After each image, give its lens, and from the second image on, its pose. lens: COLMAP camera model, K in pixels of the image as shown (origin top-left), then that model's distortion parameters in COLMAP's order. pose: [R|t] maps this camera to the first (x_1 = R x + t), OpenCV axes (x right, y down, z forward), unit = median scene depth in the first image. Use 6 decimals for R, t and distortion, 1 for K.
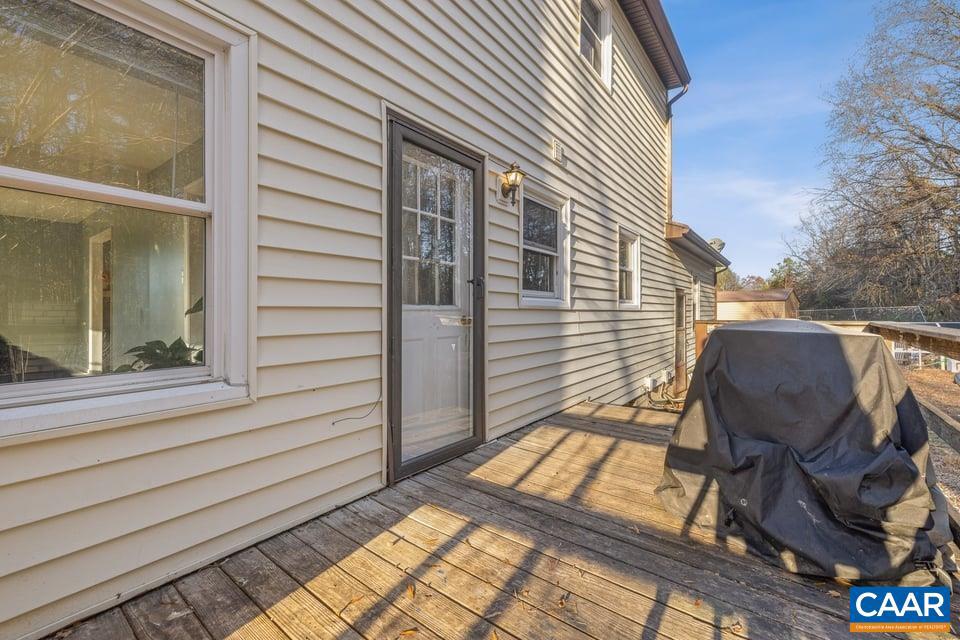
lens RADIAL K [[406.6, 0, 477.2], [0, 406.6, 315.2], [0, 0, 1]] dist [-0.000329, 0.000112]
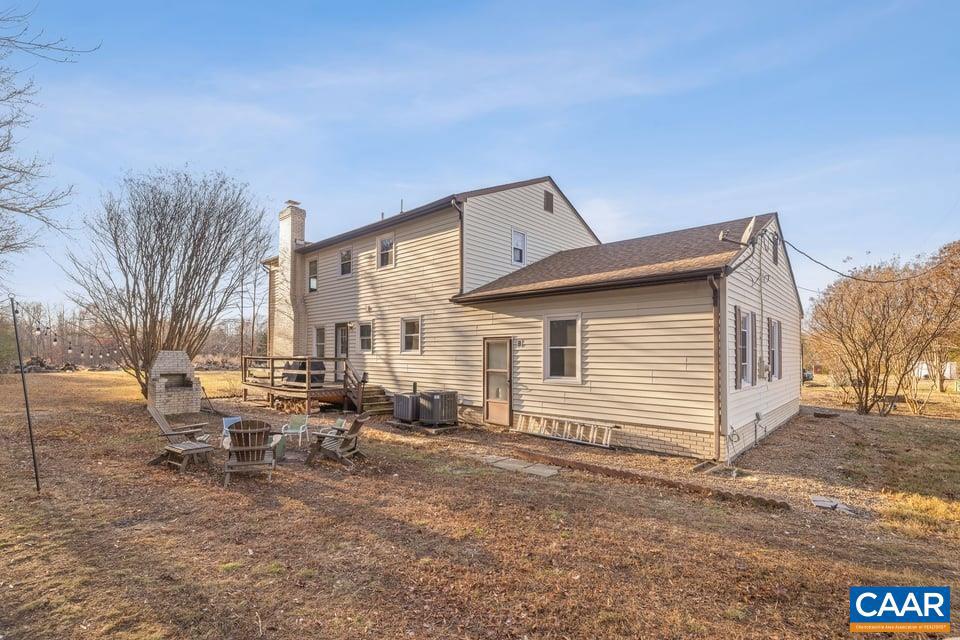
lens RADIAL K [[437.8, 0, 478.8], [0, 437.8, 344.3], [0, 0, 1]] dist [-0.001481, -0.000244]
pose [[-0.076738, -0.023900, -0.996765, 3.682084], [-0.009942, 0.999681, -0.023205, -0.024786], [0.997002, 0.008129, -0.076951, 2.159828]]
